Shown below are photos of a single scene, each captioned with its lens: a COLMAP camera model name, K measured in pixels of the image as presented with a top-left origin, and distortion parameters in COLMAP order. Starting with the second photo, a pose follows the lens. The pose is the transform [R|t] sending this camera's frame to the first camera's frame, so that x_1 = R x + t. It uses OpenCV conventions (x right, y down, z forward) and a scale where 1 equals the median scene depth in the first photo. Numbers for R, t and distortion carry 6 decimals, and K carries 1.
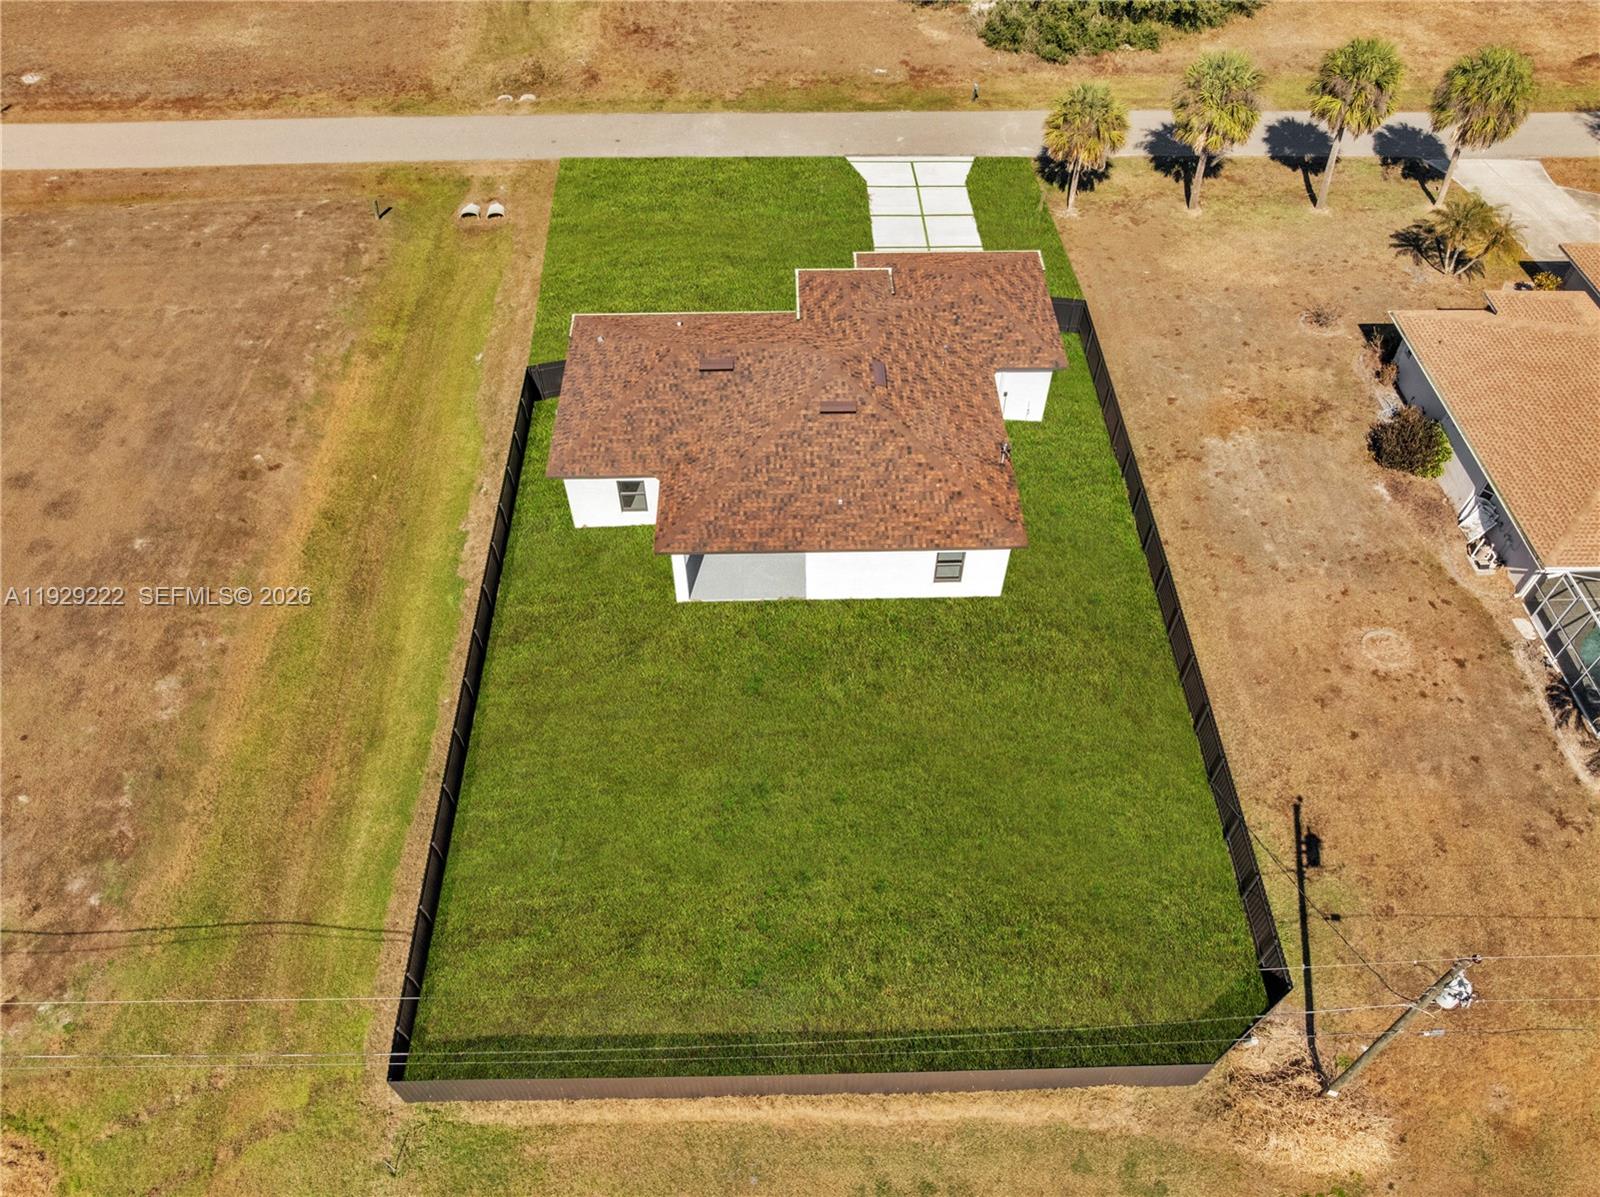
lens RADIAL K [[1127.3, 0, 801.6], [0, 1127.3, 591.2], [0, 0, 1]] dist [-0.052000, 0.017546]
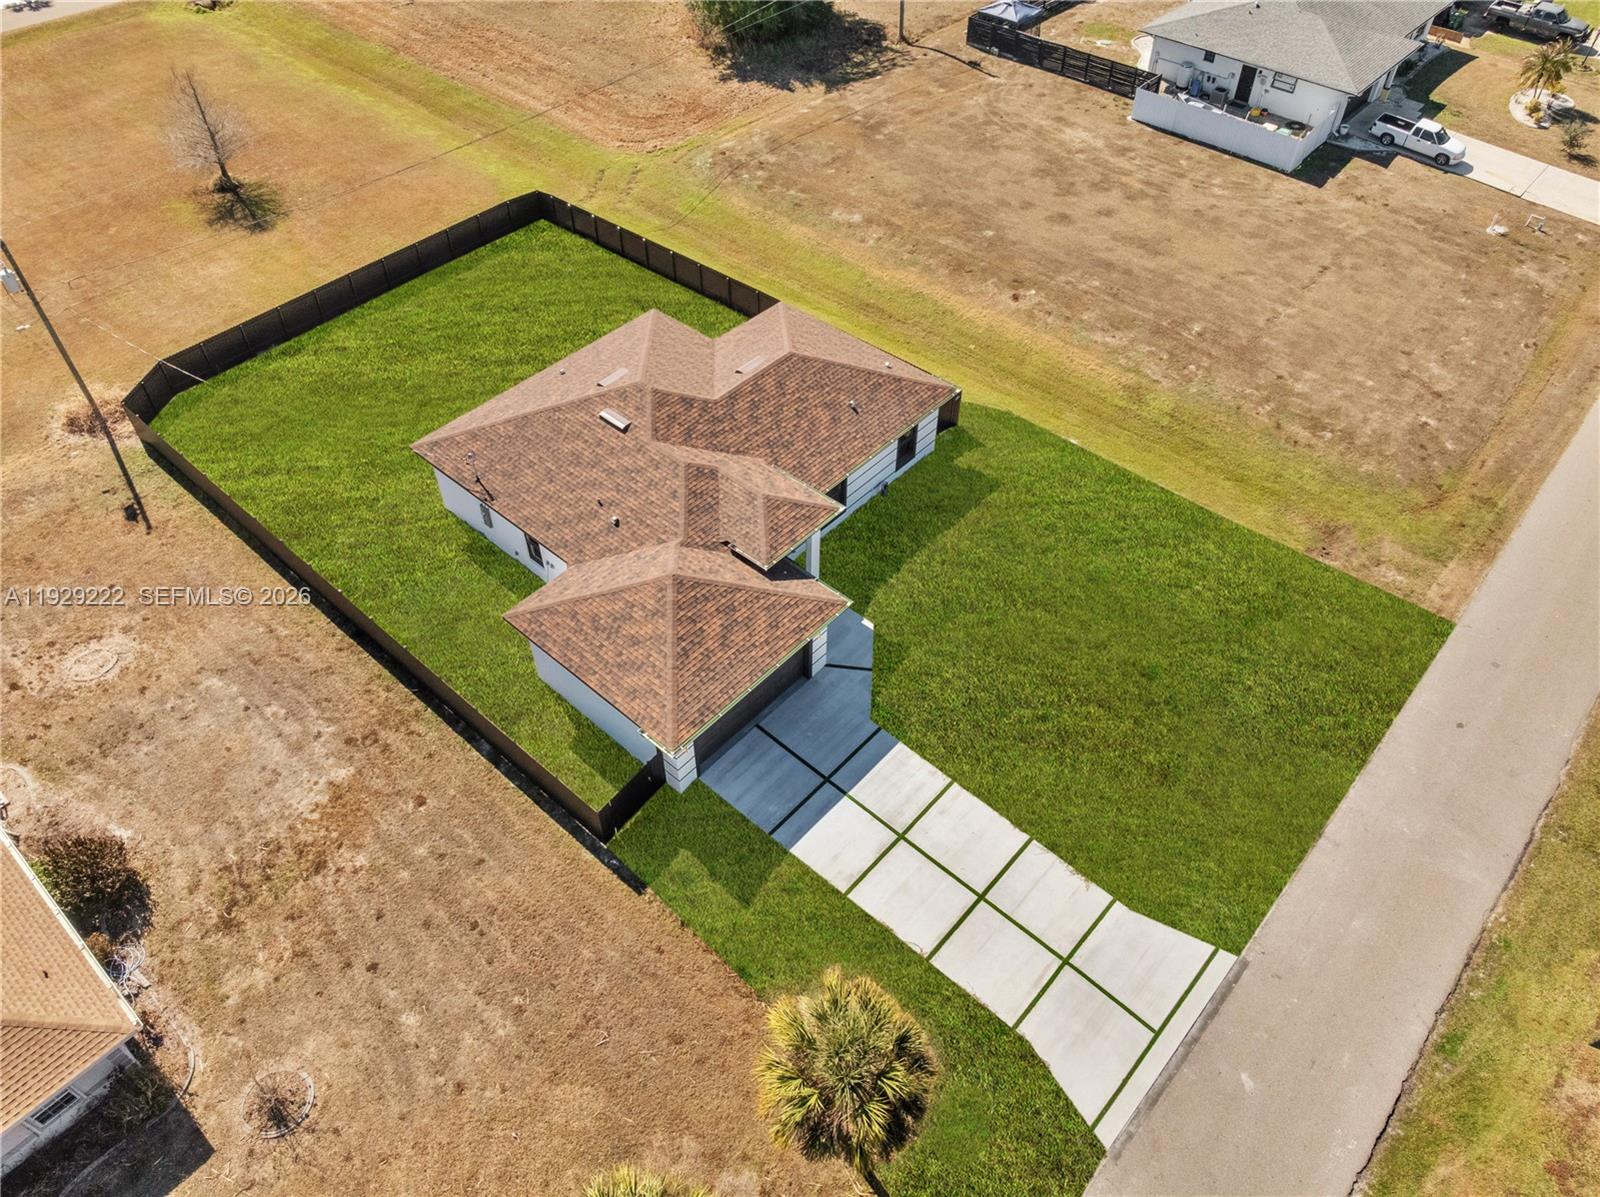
lens RADIAL K [[1127.3, 0, 802.6], [0, 1127.3, 600.7], [0, 0, 1]] dist [-0.052000, 0.017546]
pose [[-0.680509, 0.532768, -0.503056, 0.441935], [-0.563049, 0.059146, 0.824305, -0.893415], [0.468917, 0.844192, 0.259725, 0.782872]]
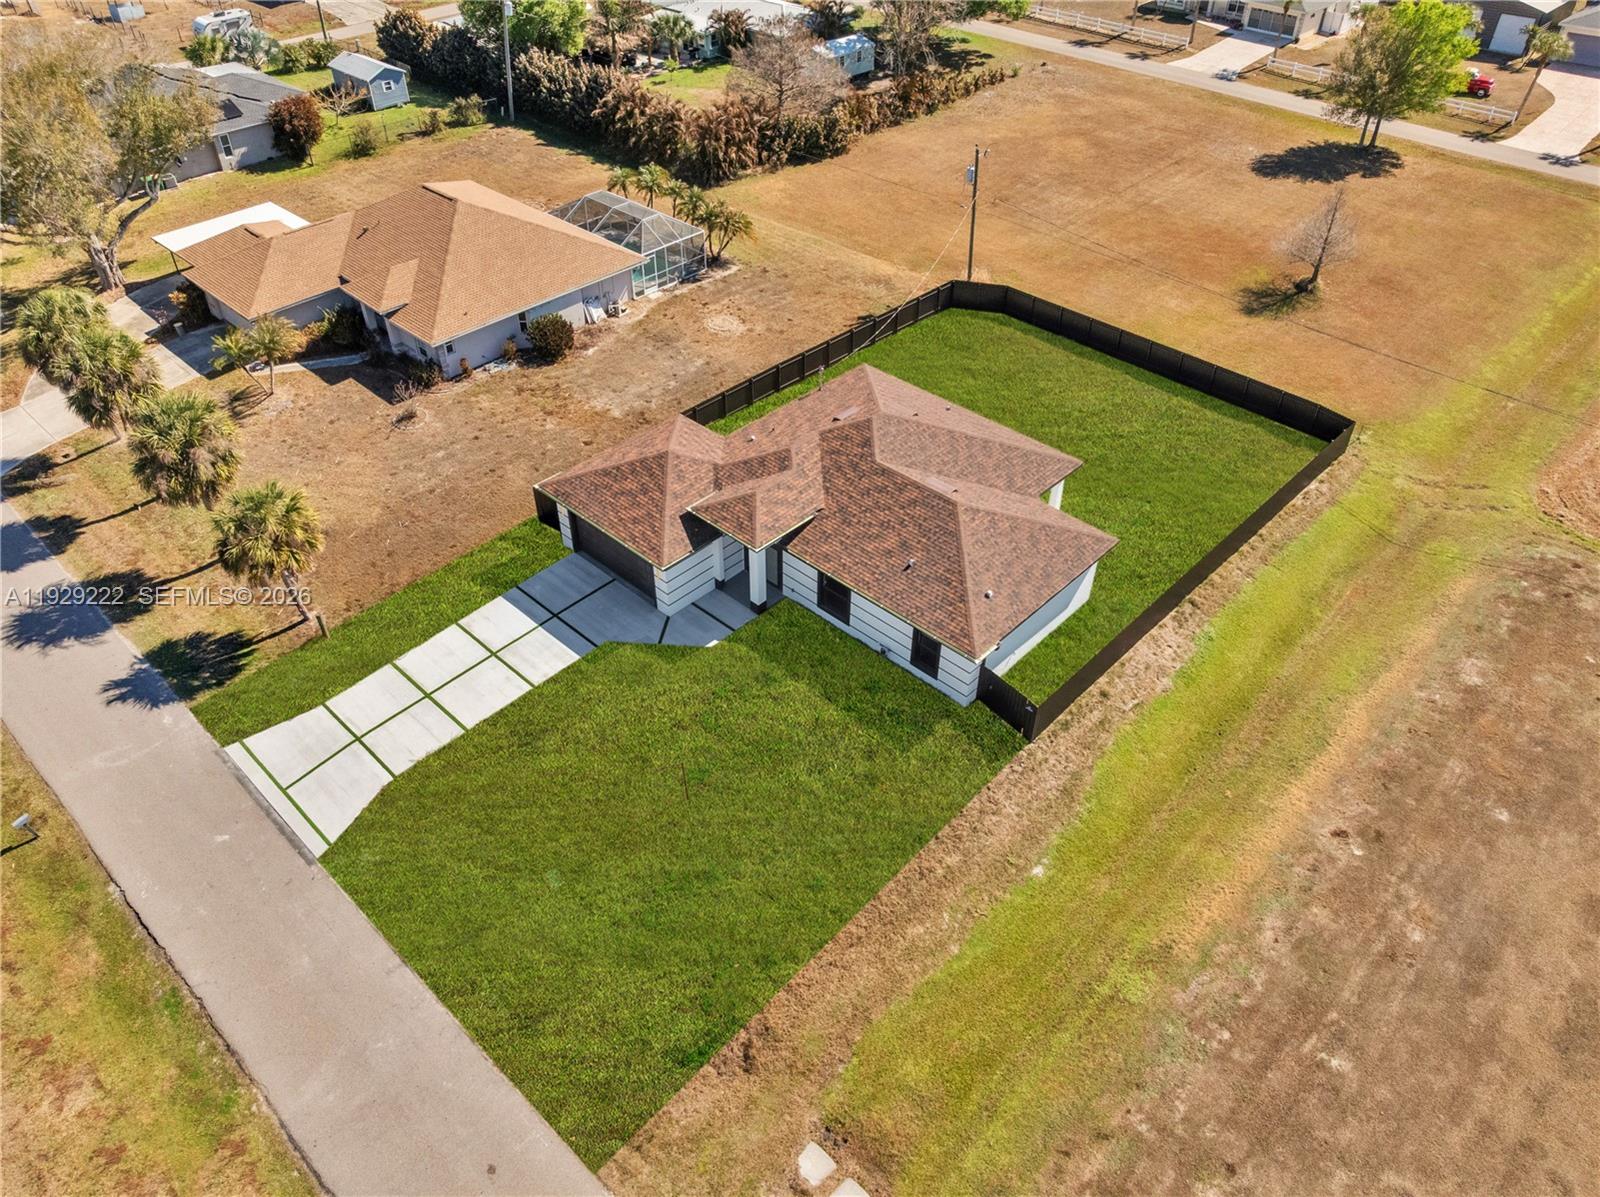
lens RADIAL K [[1127.3, 0, 802.5], [0, 1127.3, 599.8], [0, 0, 1]] dist [-0.052000, 0.017546]
pose [[-0.710460, -0.461521, 0.531268, -0.504018], [0.533755, 0.138612, 0.834201, -0.964356], [-0.458642, 0.876233, 0.147861, 0.833746]]
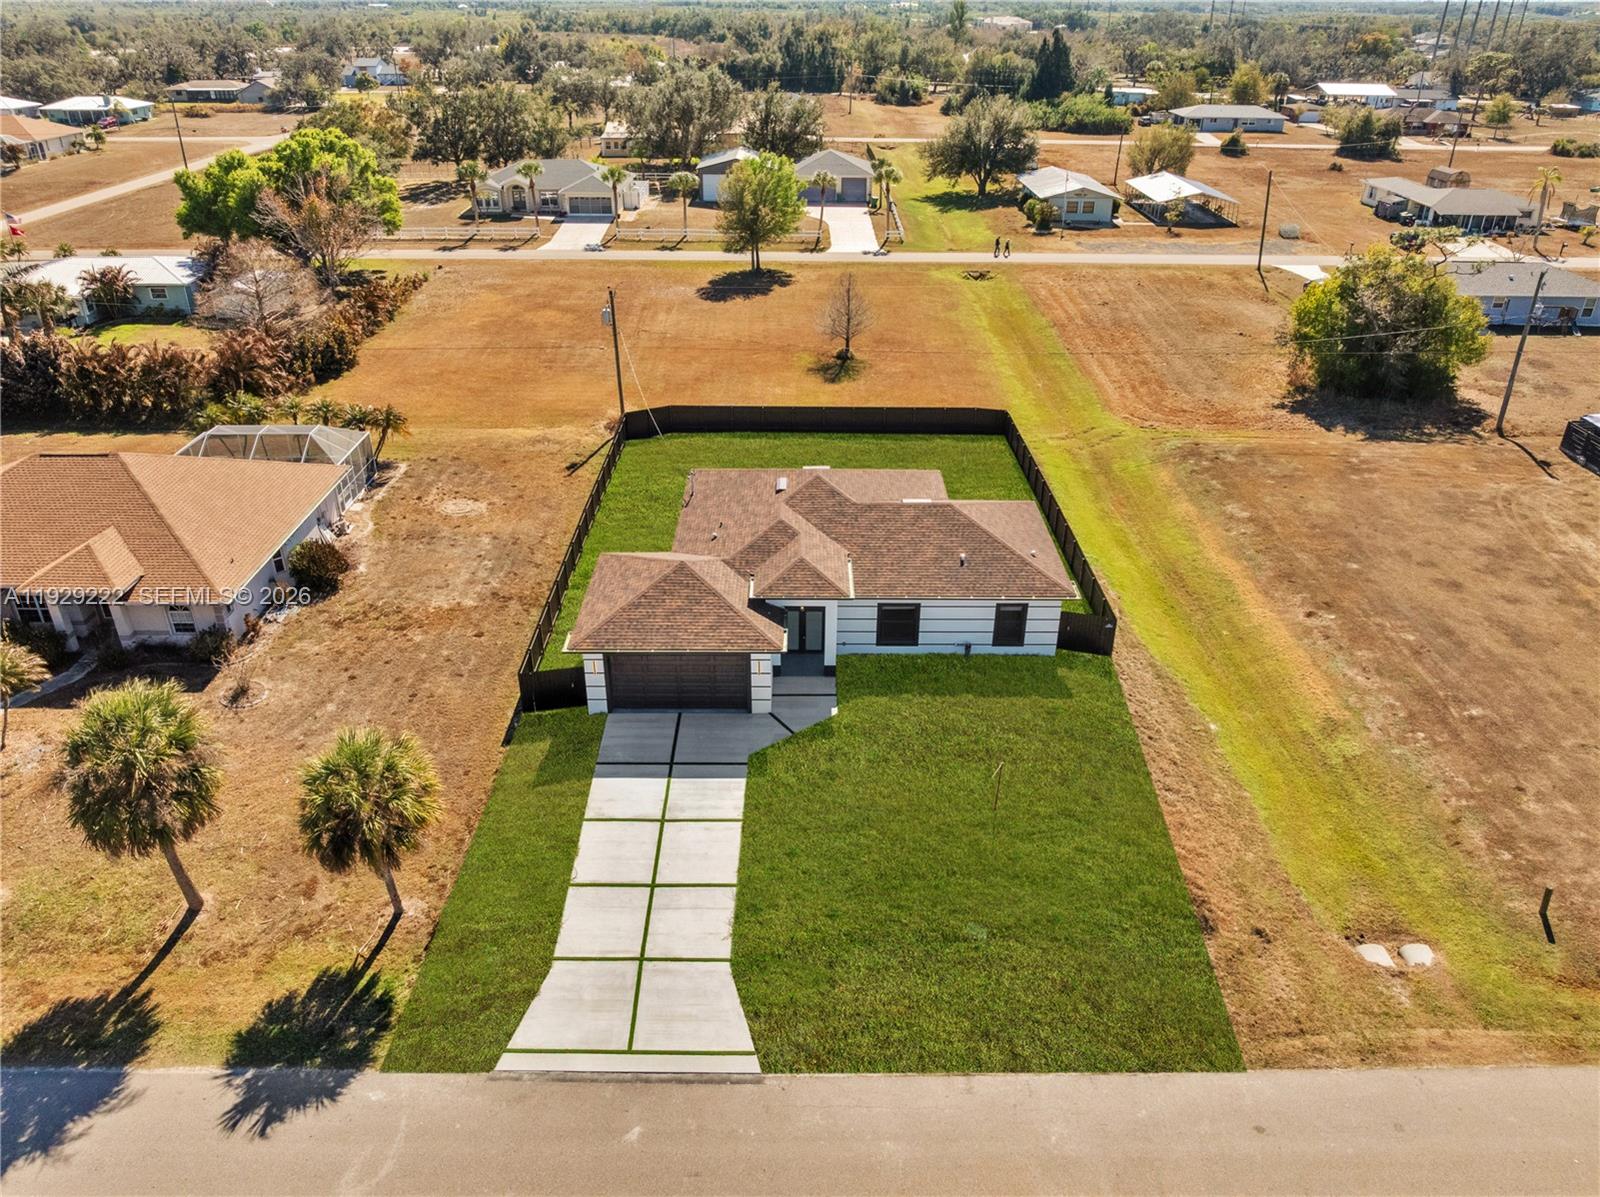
lens RADIAL K [[1127.3, 0, 803.1], [0, 1127.3, 600.6], [0, 0, 1]] dist [-0.052000, 0.017546]
pose [[-0.999785, -0.016228, 0.012874, 0.023211], [0.009412, 0.197769, 0.980204, -1.125304], [-0.018453, 0.980114, -0.197574, 1.119540]]
